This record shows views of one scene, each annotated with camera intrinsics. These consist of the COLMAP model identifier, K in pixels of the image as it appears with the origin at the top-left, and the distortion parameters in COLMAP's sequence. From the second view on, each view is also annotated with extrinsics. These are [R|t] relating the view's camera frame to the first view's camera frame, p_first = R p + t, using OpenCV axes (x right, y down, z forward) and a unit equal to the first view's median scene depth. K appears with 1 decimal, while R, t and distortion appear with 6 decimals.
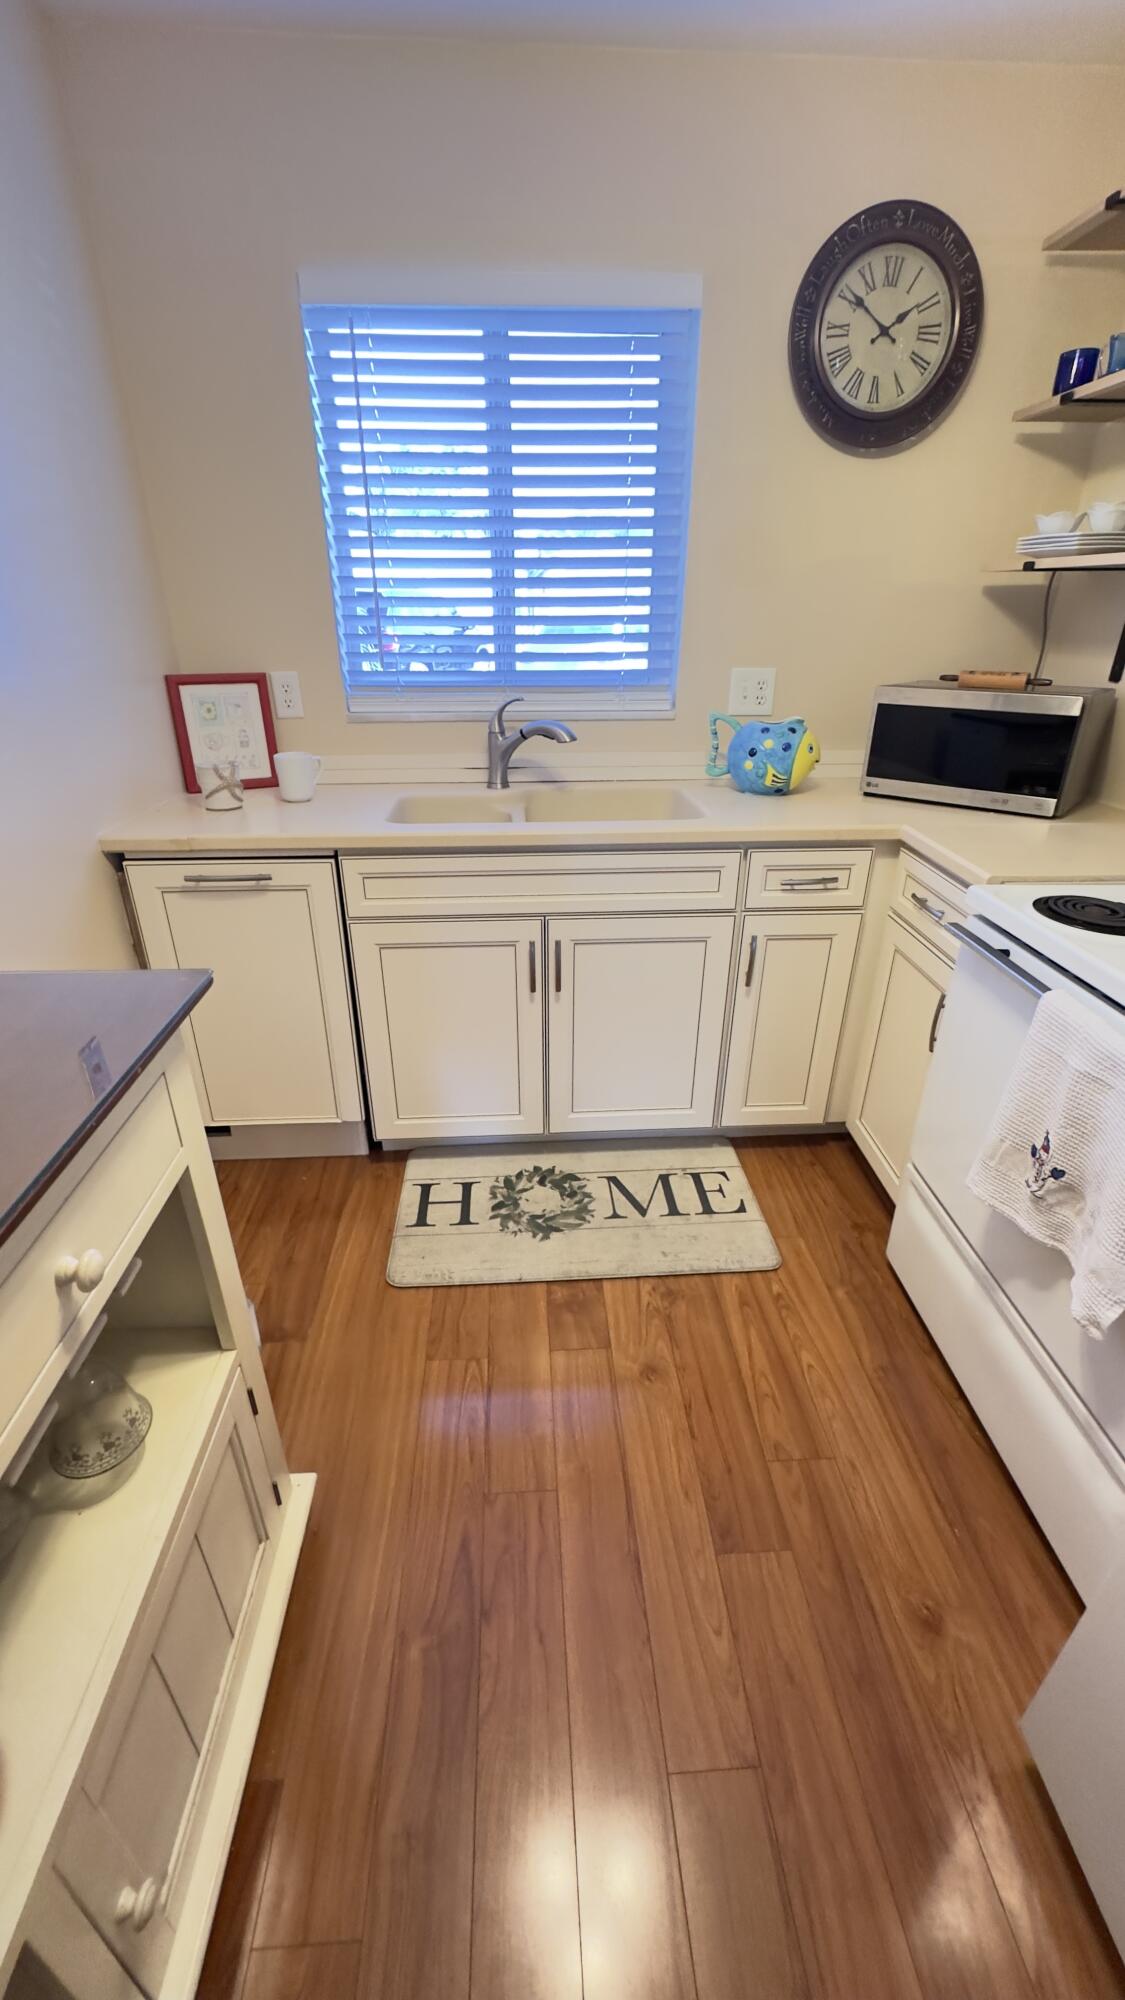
lens RADIAL K [[804.0, 0, 564.2], [0, 804.0, 1001.0], [0, 0, 1]] dist [-0.002486, 0.000370]
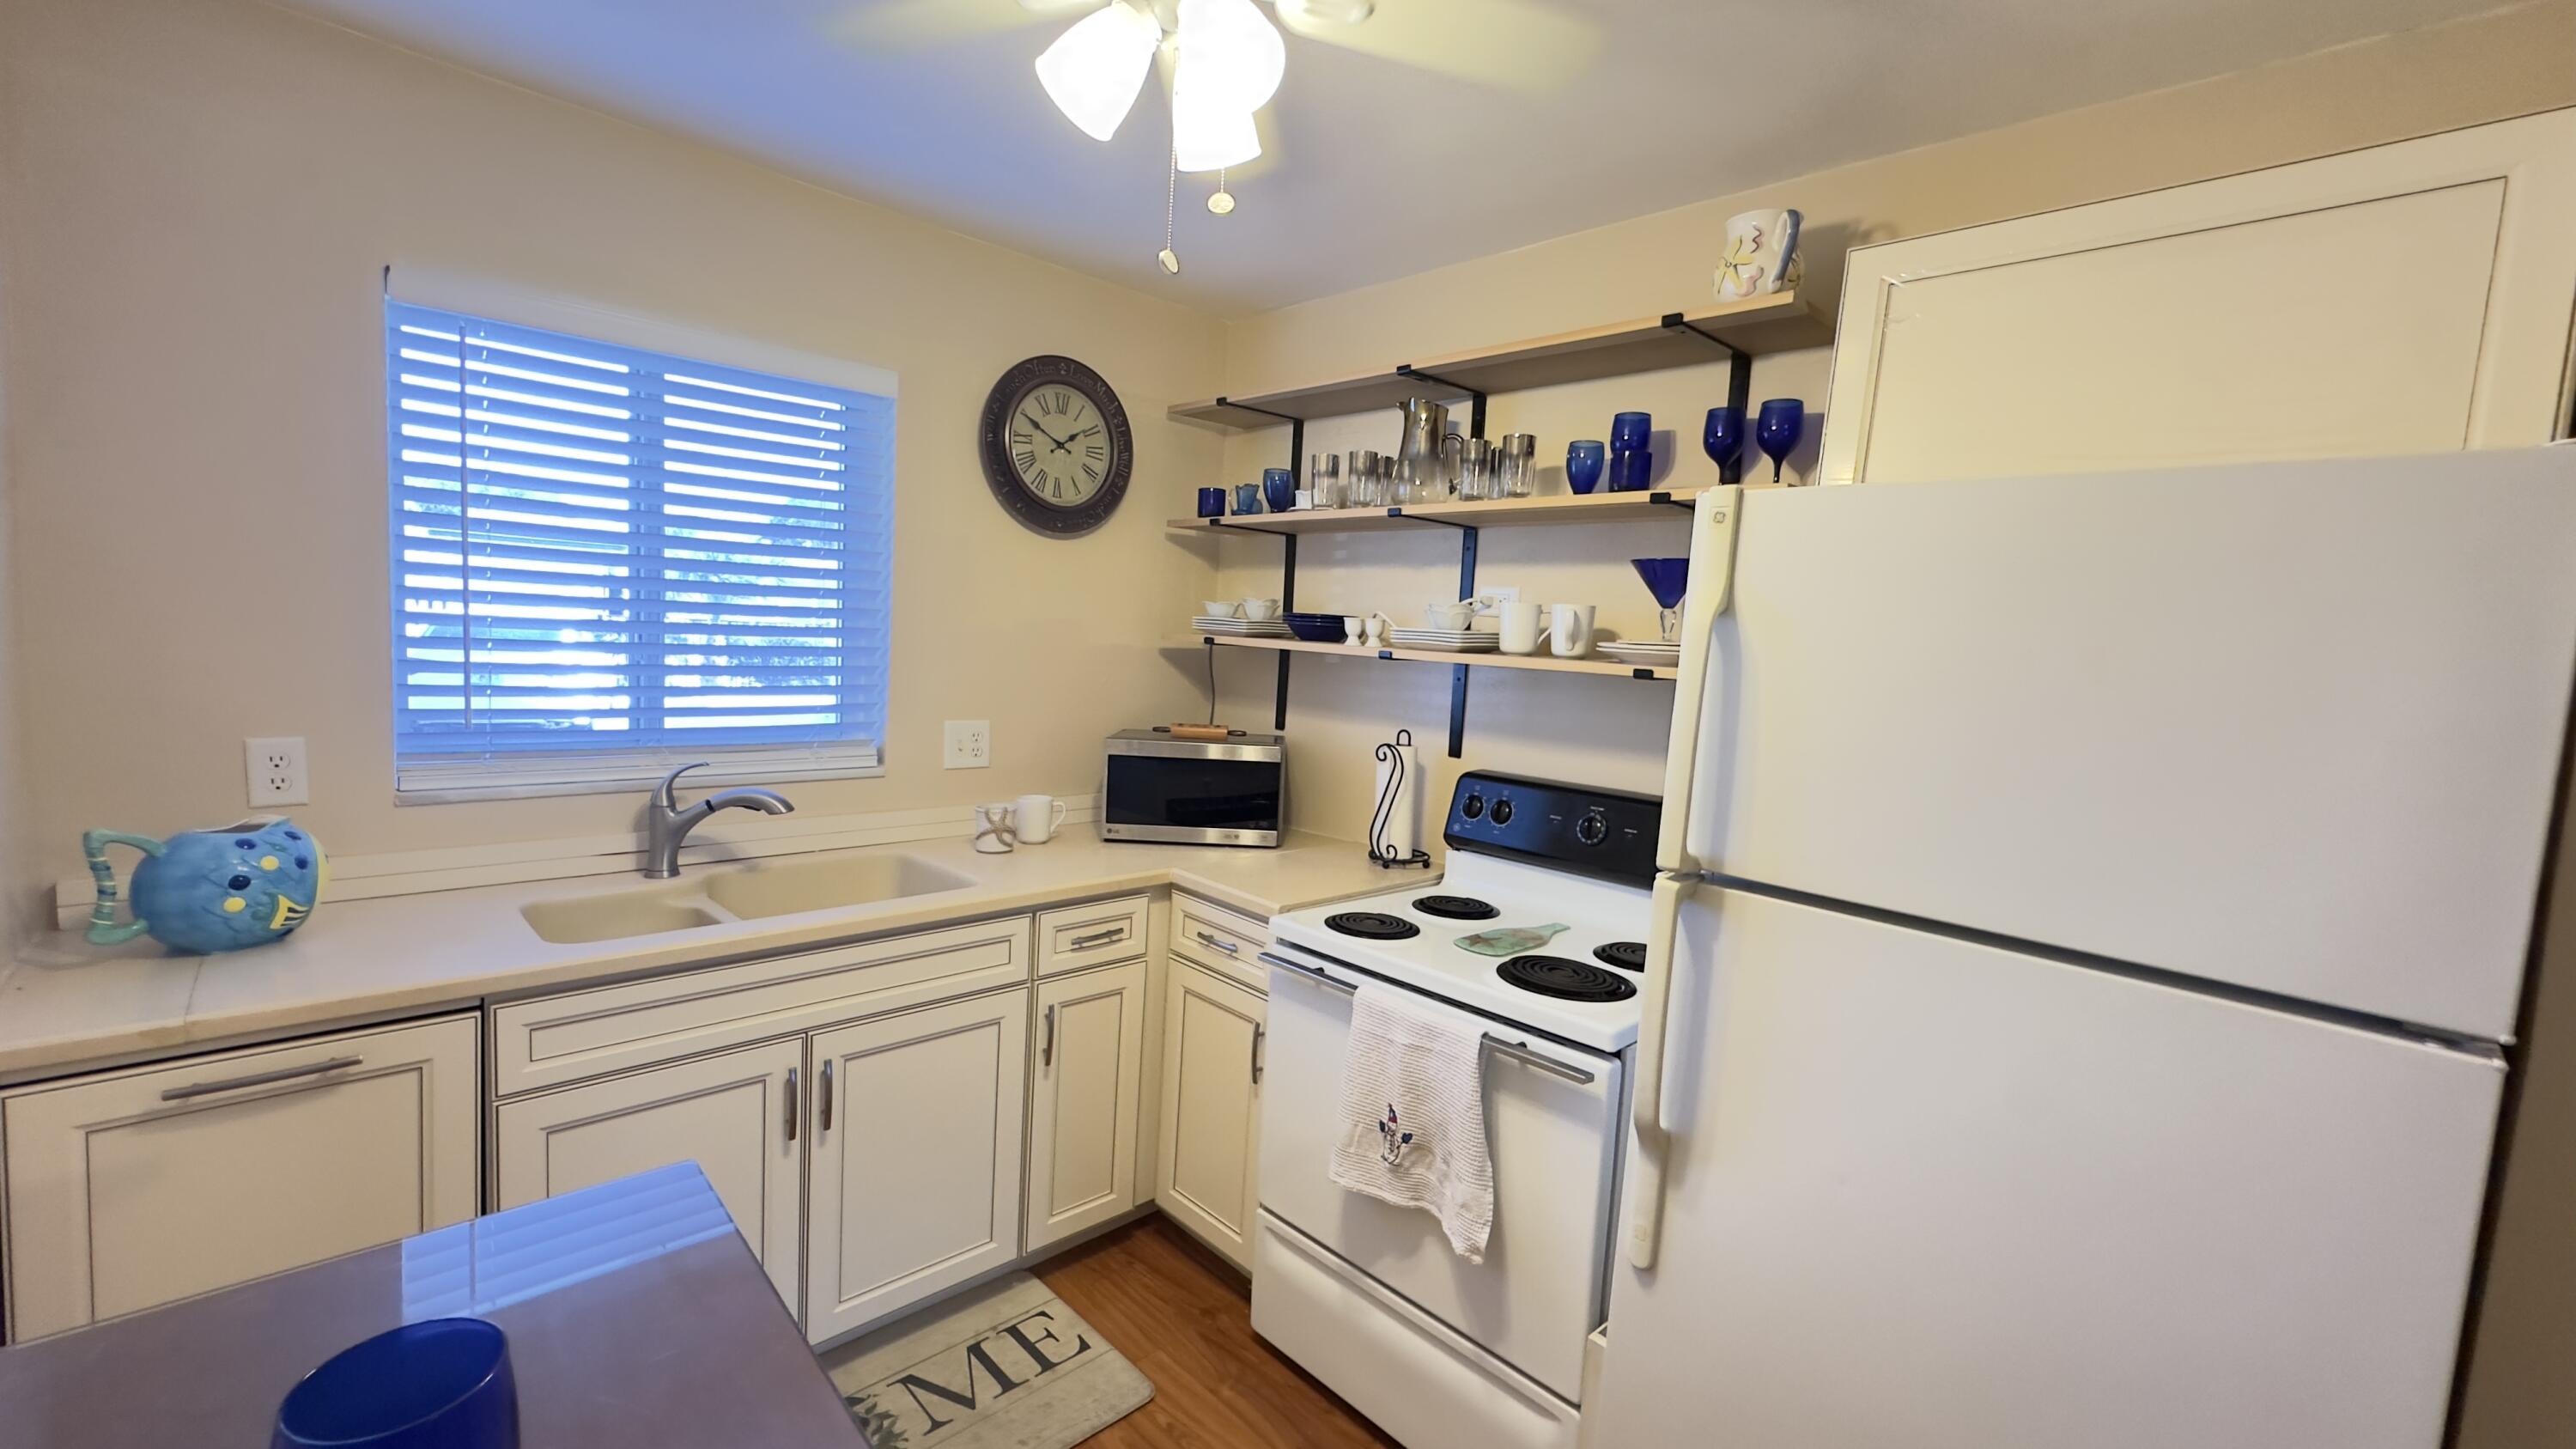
lens RADIAL K [[1035.8, 0, 1284.4], [0, 1035.8, 729.5], [0, 0, 1]] dist [-0.002486, 0.000370]
pose [[0.754851, -0.020907, 0.655563, -0.320257], [0.240177, 0.938881, -0.246610, -0.022134], [-0.610340, 0.343605, 0.713737, -0.094677]]
